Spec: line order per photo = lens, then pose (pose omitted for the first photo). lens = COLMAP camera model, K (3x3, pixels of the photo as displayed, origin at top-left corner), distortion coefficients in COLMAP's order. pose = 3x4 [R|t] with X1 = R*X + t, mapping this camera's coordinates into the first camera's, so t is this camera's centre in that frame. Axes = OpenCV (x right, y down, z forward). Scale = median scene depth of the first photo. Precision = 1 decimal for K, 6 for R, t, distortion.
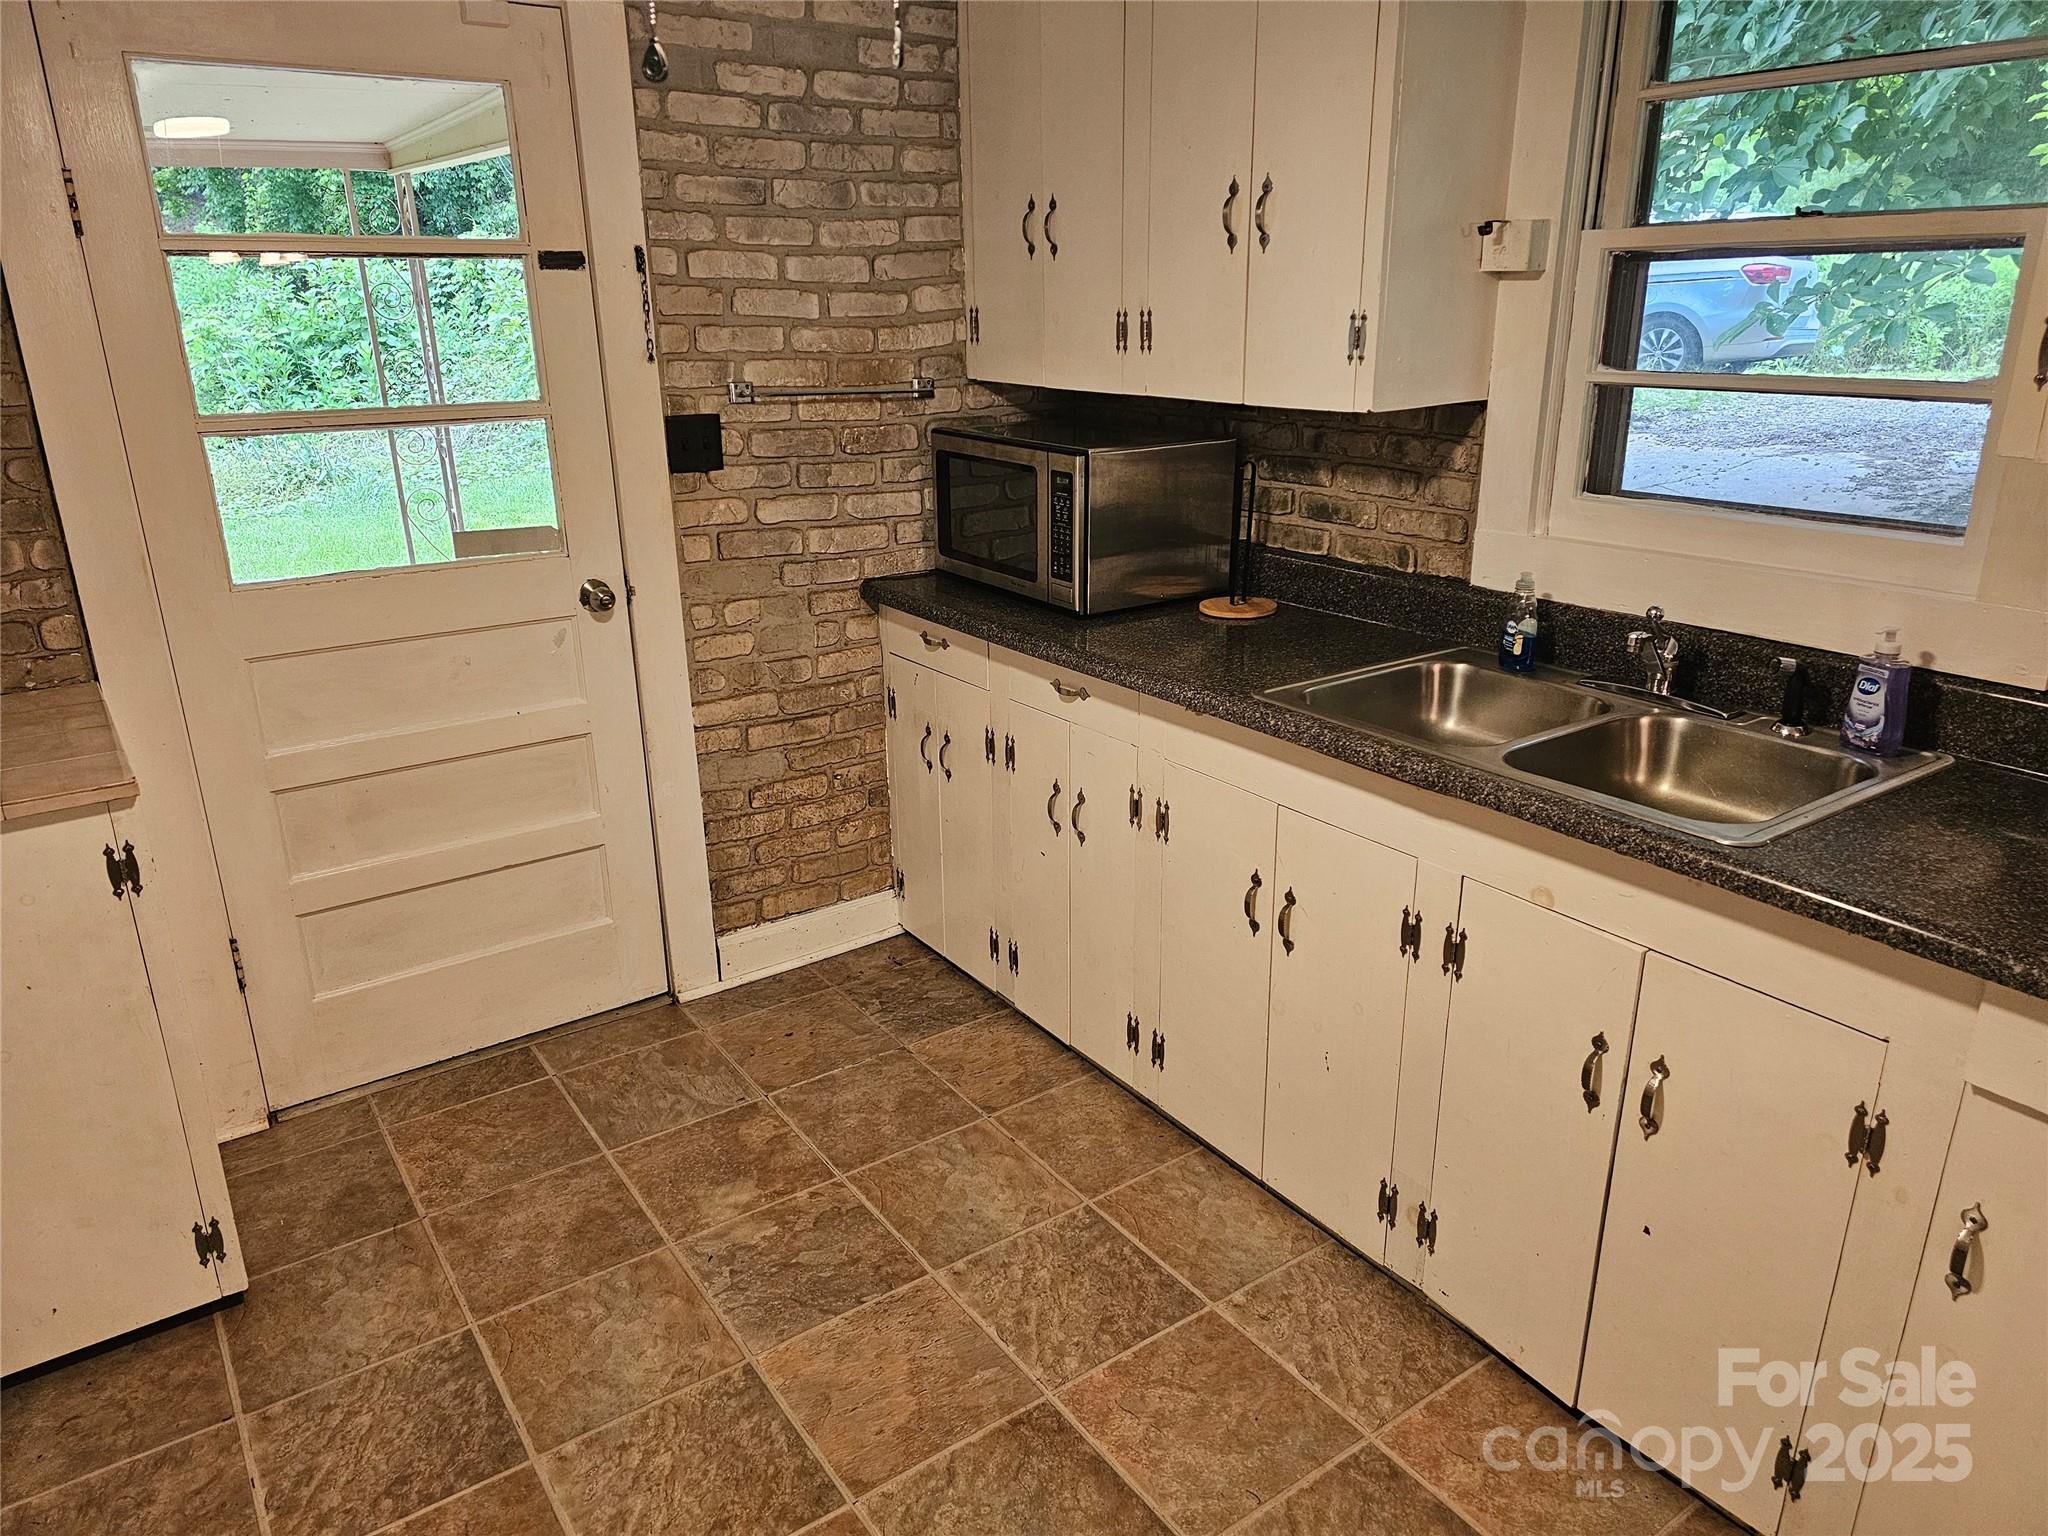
lens RADIAL K [[1353.7, 0, 1008.5], [0, 1353.7, 771.8], [0, 0, 1]] dist [0.063255, -0.069427]
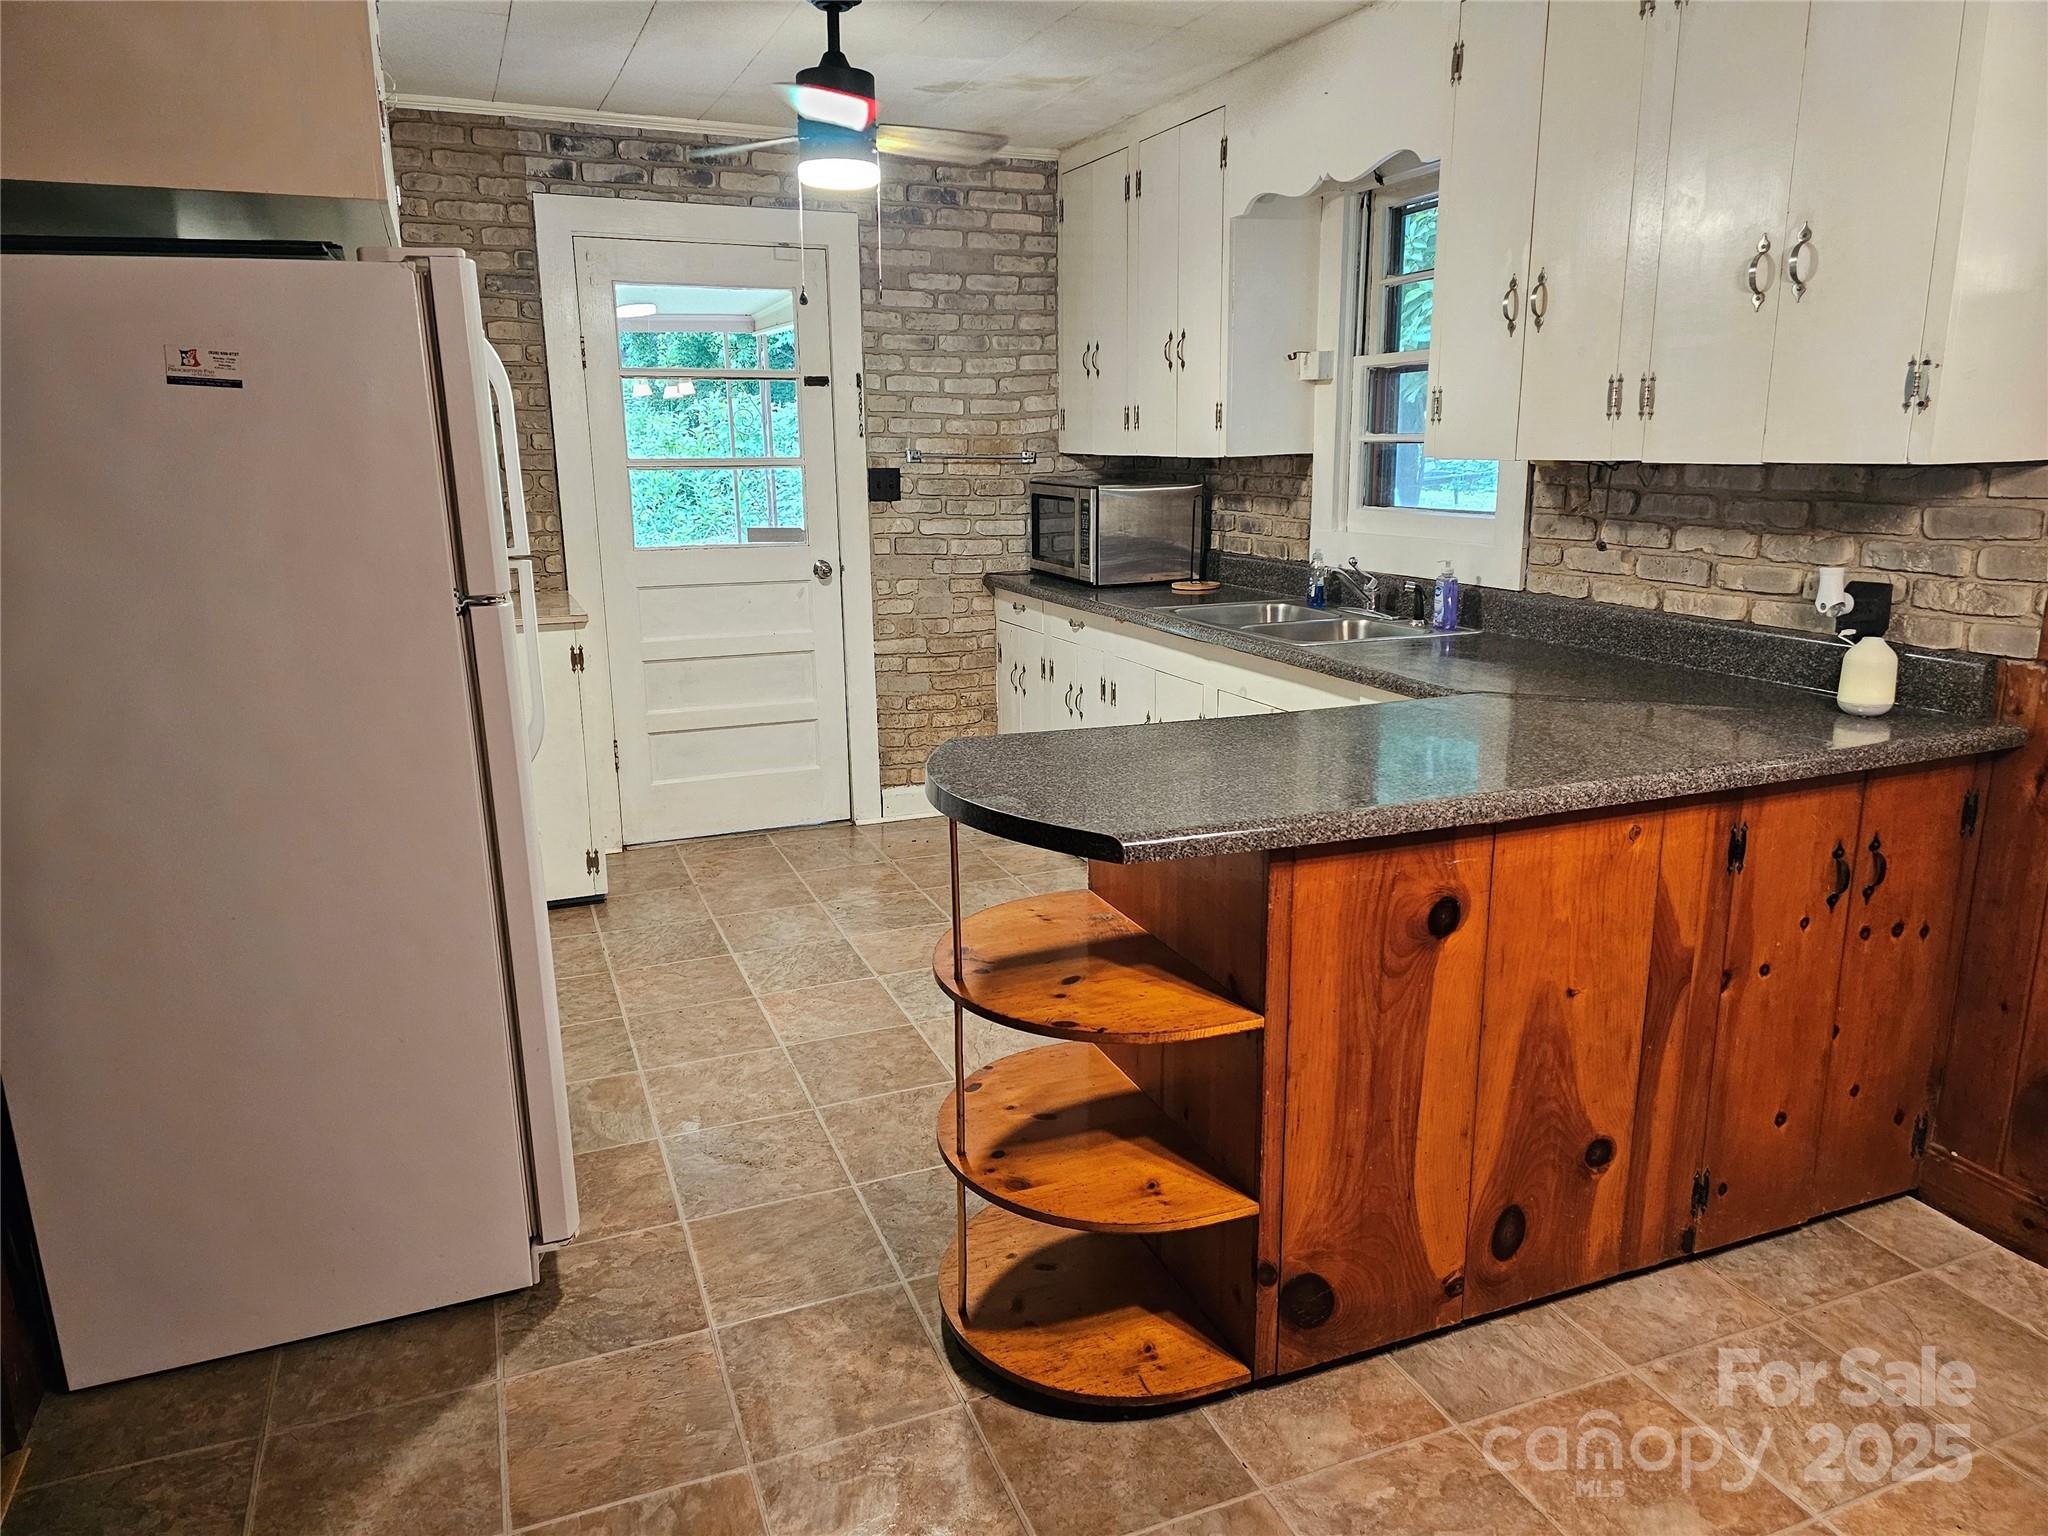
lens RADIAL K [[1353.7, 0, 1008.5], [0, 1353.7, 771.8], [0, 0, 1]] dist [0.063255, -0.069427]
pose [[0.972921, 0.055109, -0.224472, 0.325589], [-0.076206, 0.993339, -0.086428, 0.254354], [0.218214, 0.101194, 0.970640, -0.590976]]
